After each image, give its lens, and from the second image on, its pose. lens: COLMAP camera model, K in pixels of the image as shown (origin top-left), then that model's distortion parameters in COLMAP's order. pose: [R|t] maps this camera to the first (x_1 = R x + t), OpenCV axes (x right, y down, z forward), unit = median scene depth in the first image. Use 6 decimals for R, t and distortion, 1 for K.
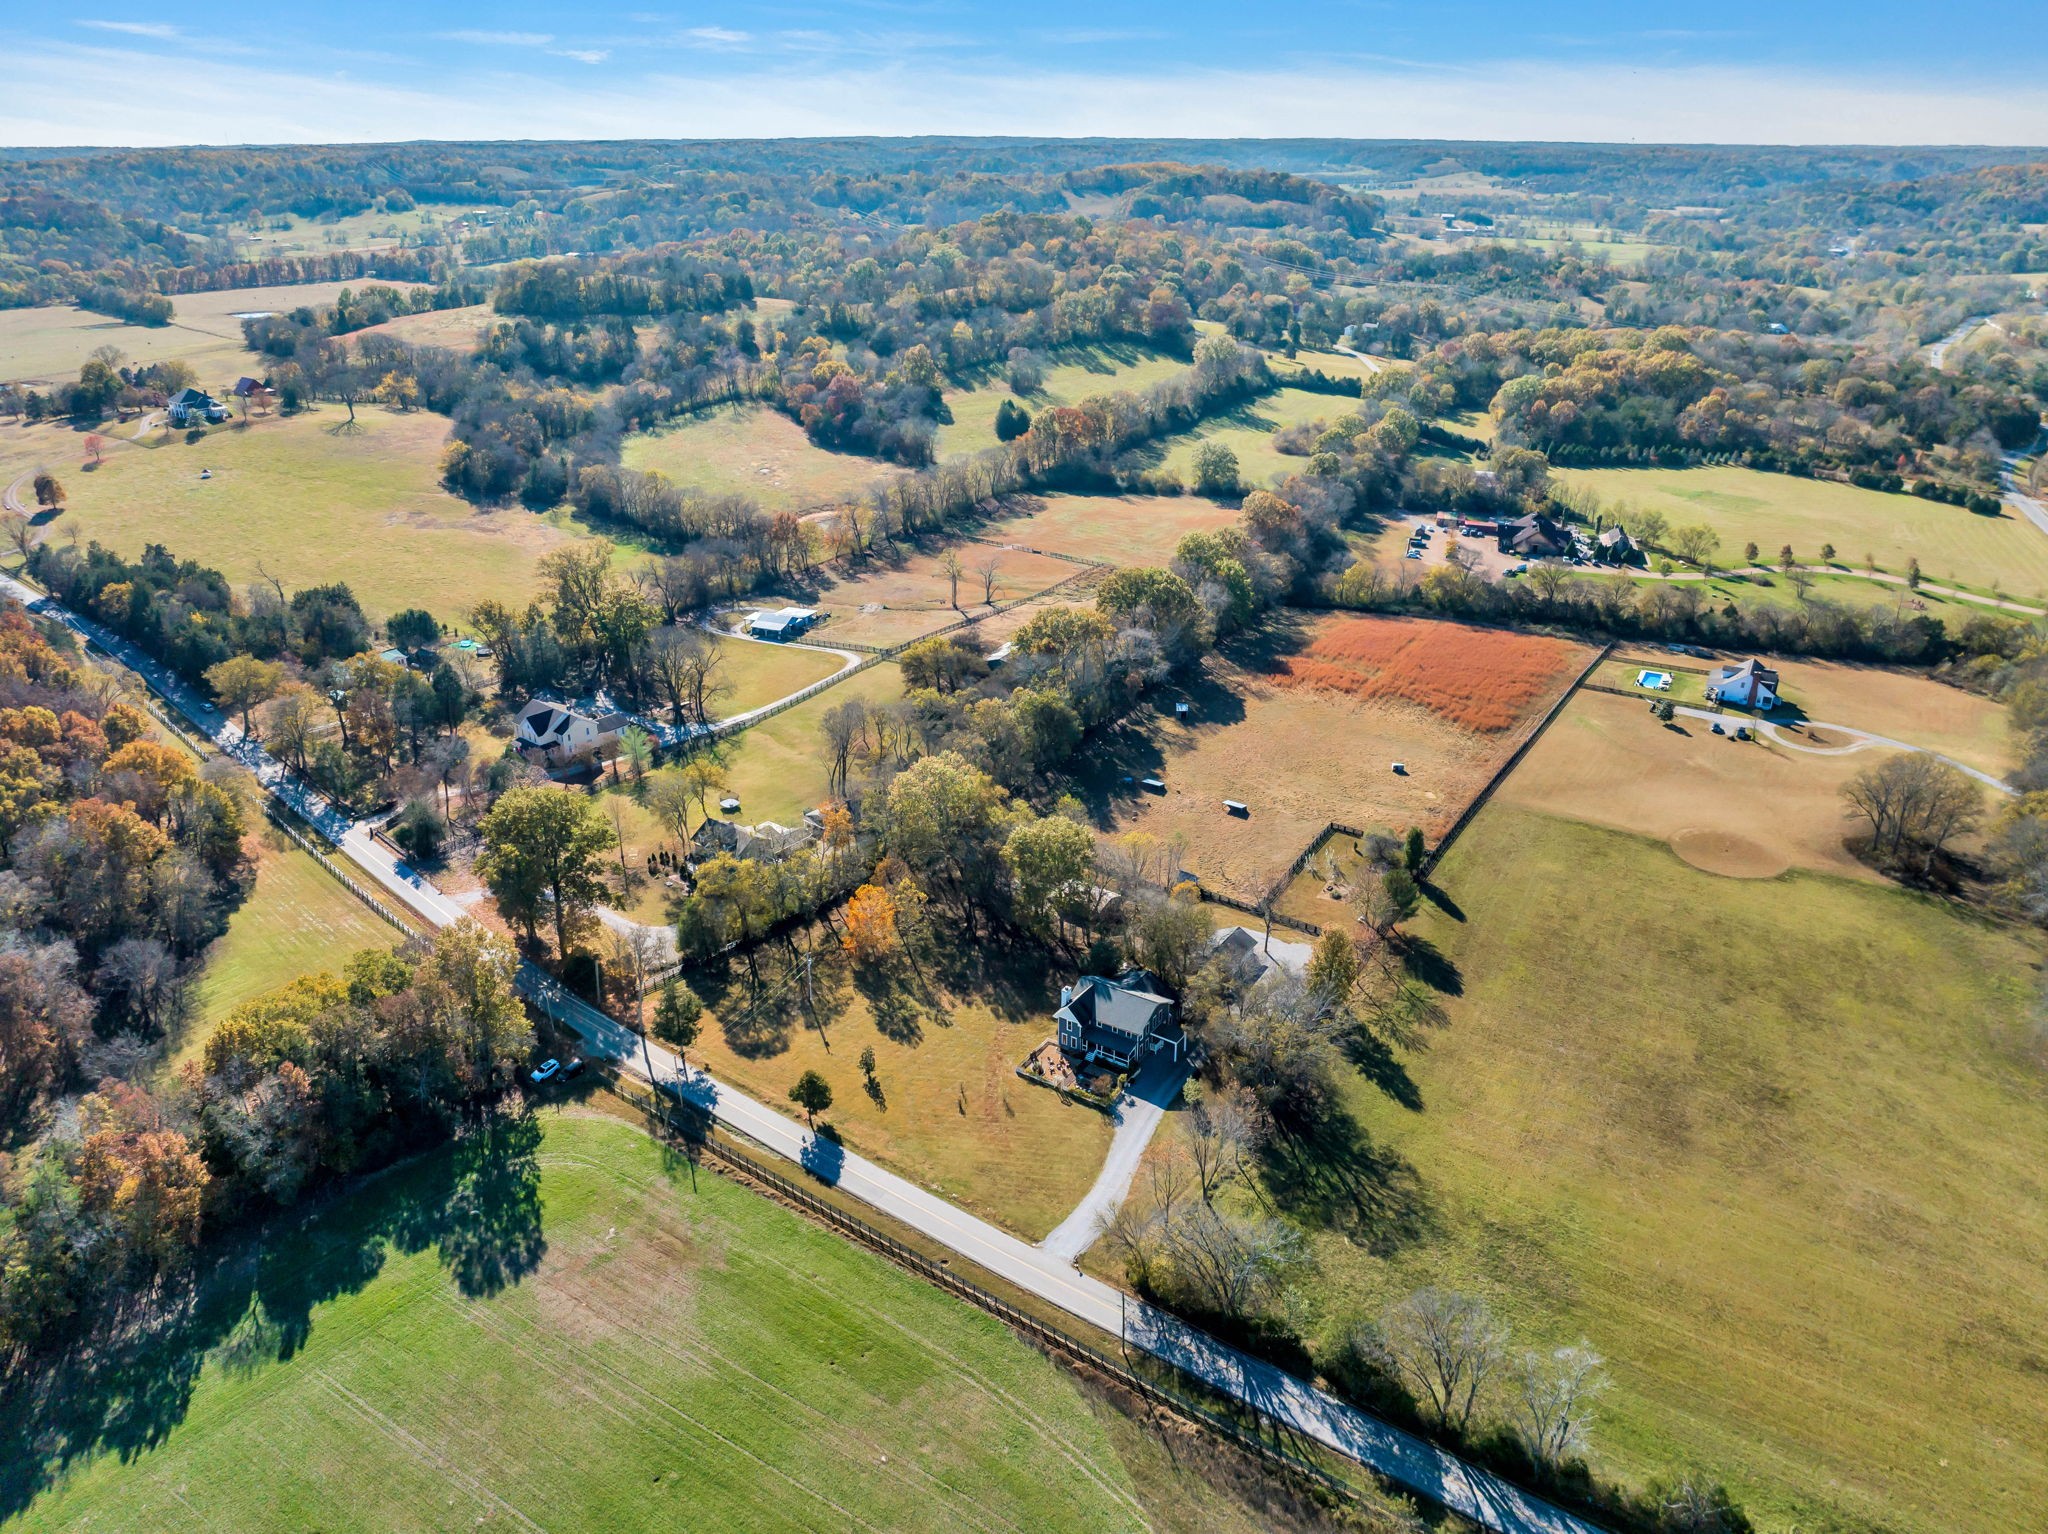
lens RADIAL K [[1441.7, 0, 1024.0], [0, 1441.7, 767.0], [0, 0, 1]] dist [-0.026663, 0.002019]
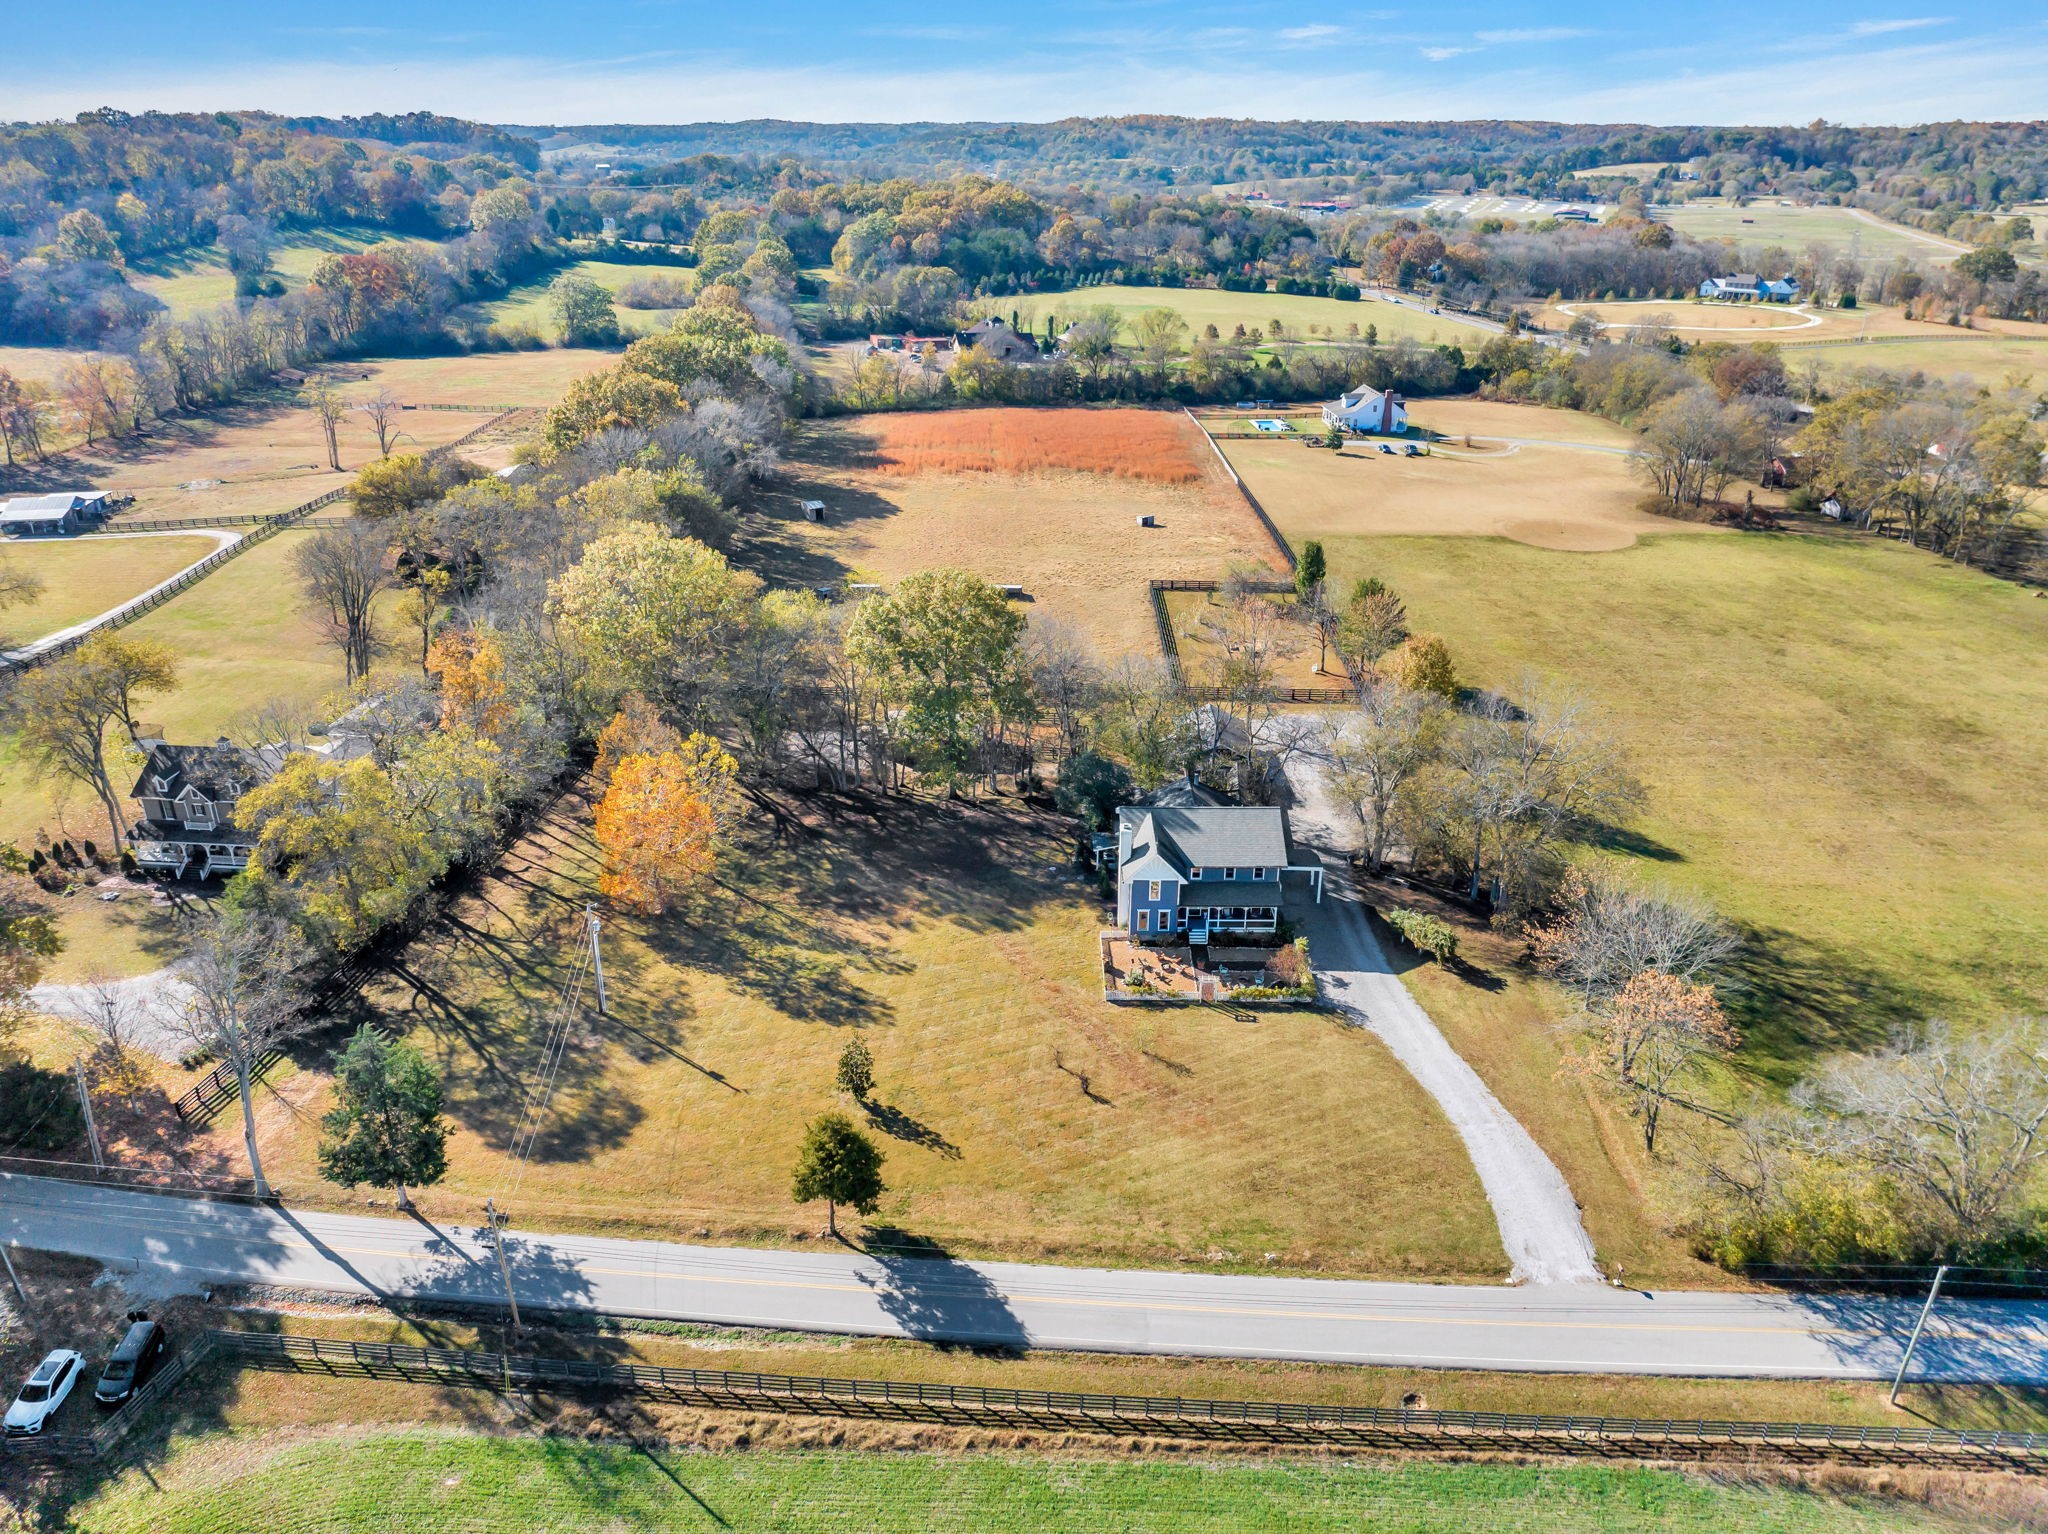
lens RADIAL K [[1446.8, 0, 1024.0], [0, 1446.8, 767.0], [0, 0, 1]] dist [-0.039755, 0.002816]
pose [[0.839856, -0.216379, 0.497817, -0.267074], [0.216928, 0.974487, 0.057593, 0.095529], [-0.497578, 0.059620, 0.865368, 0.569789]]
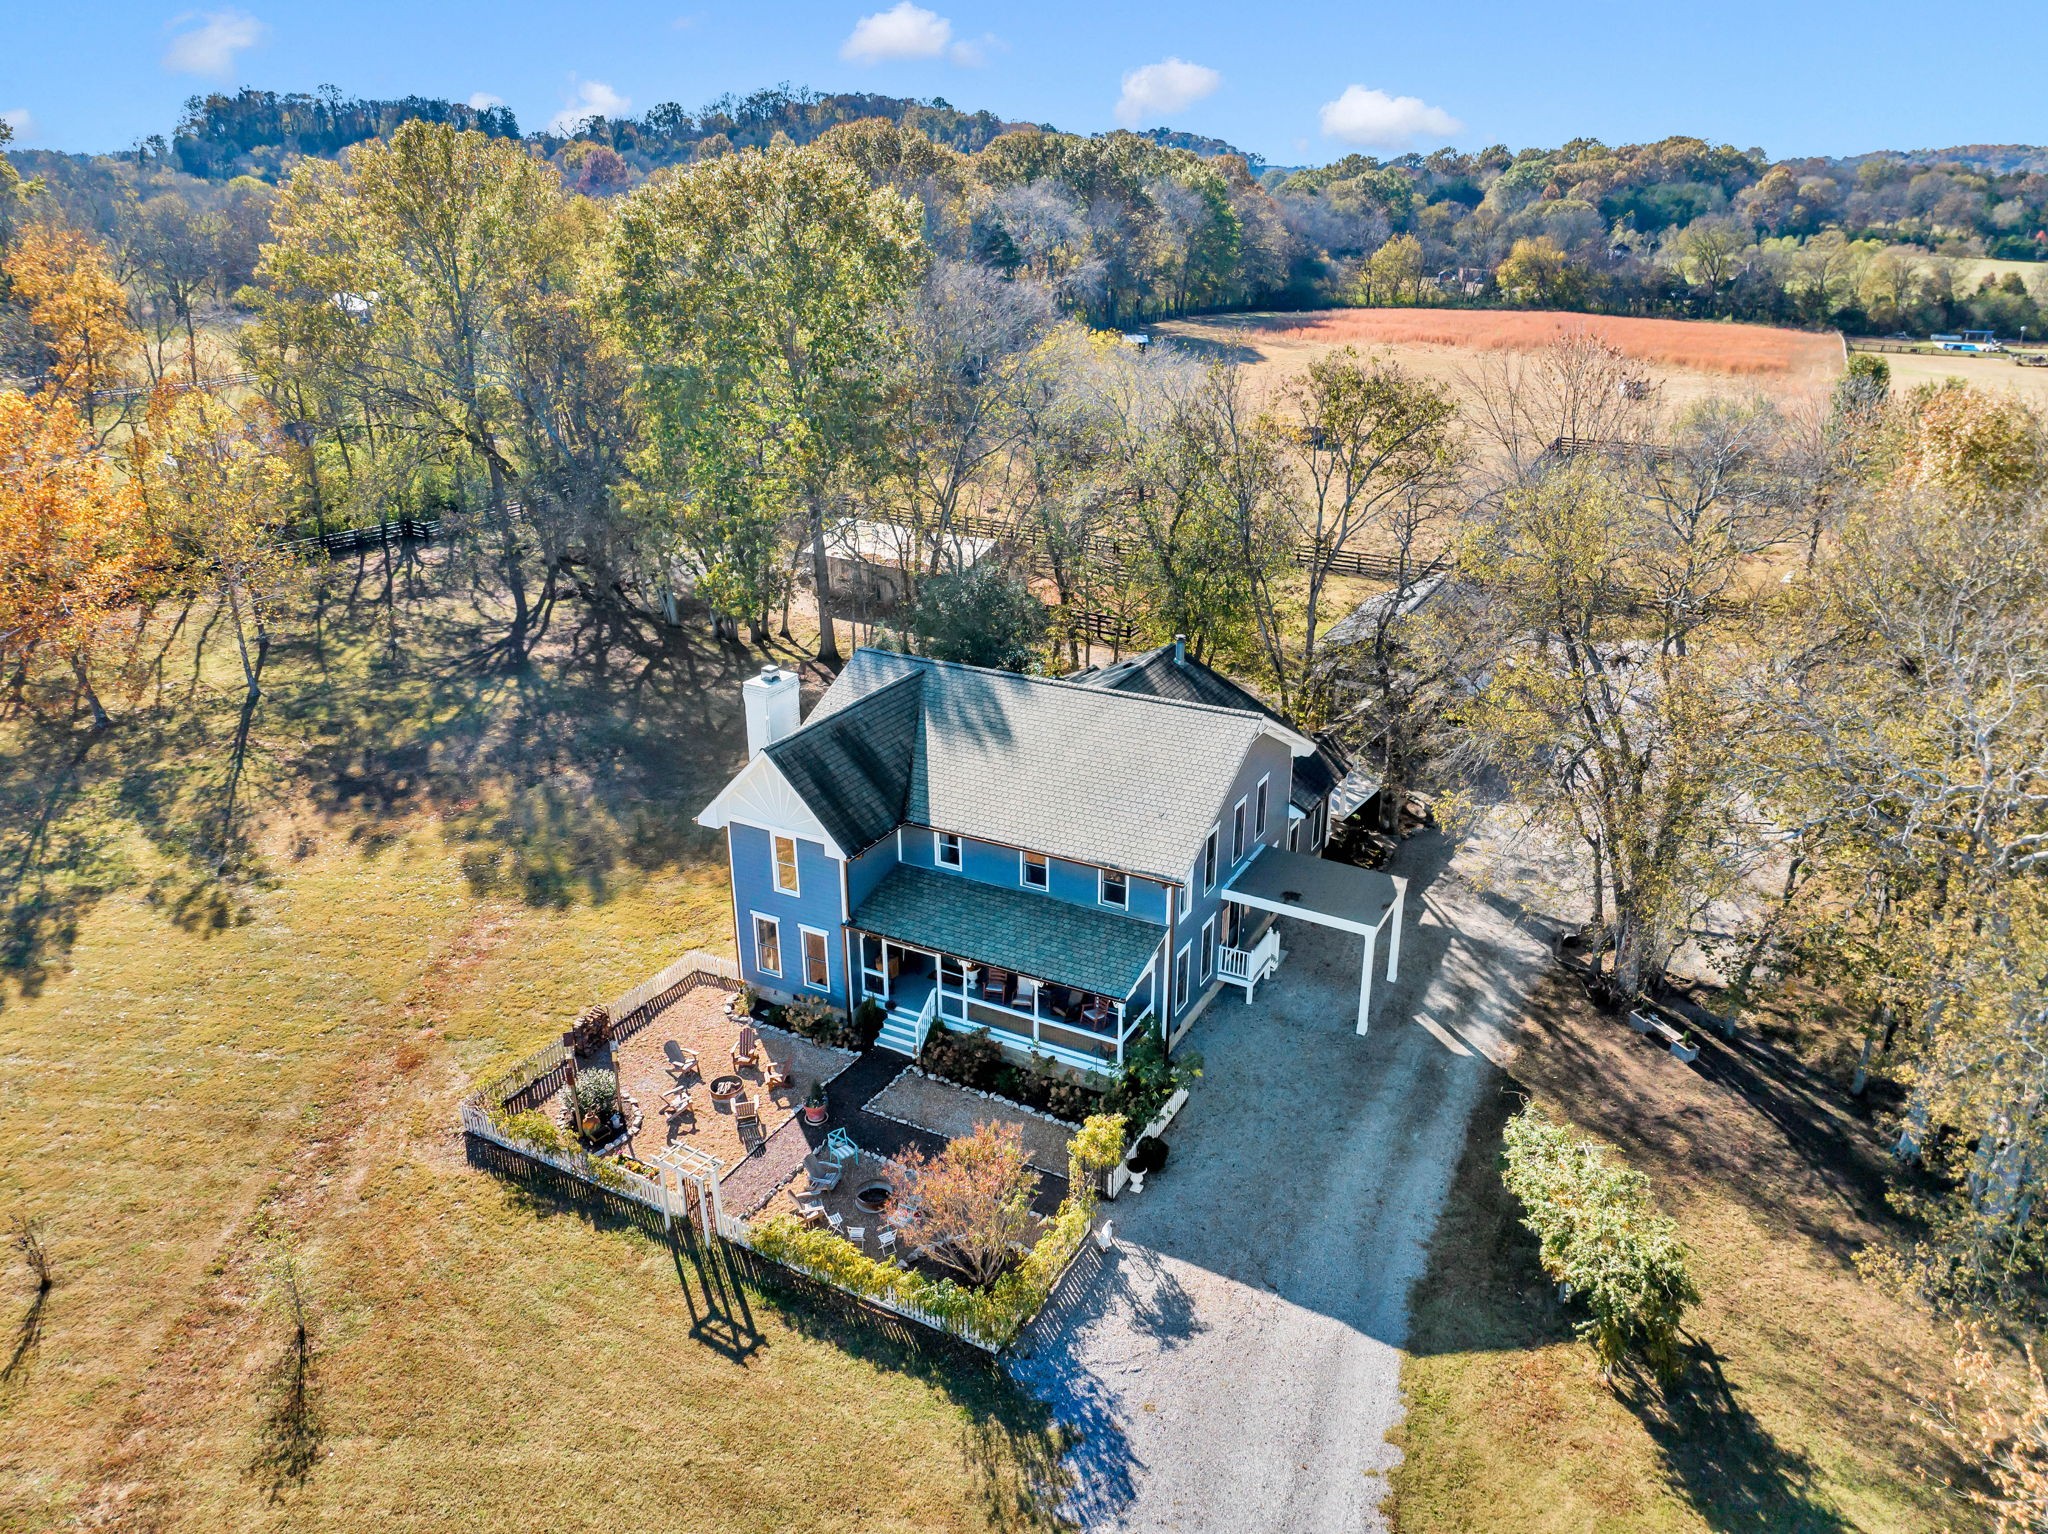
lens RADIAL K [[1441.7, 0, 1024.0], [0, 1441.7, 767.0], [0, 0, 1]] dist [-0.026663, 0.002019]
pose [[0.996193, -0.030834, 0.081540, 0.047895], [0.033618, 0.998890, -0.032995, 0.176429], [-0.080432, 0.035610, 0.996124, 0.826313]]
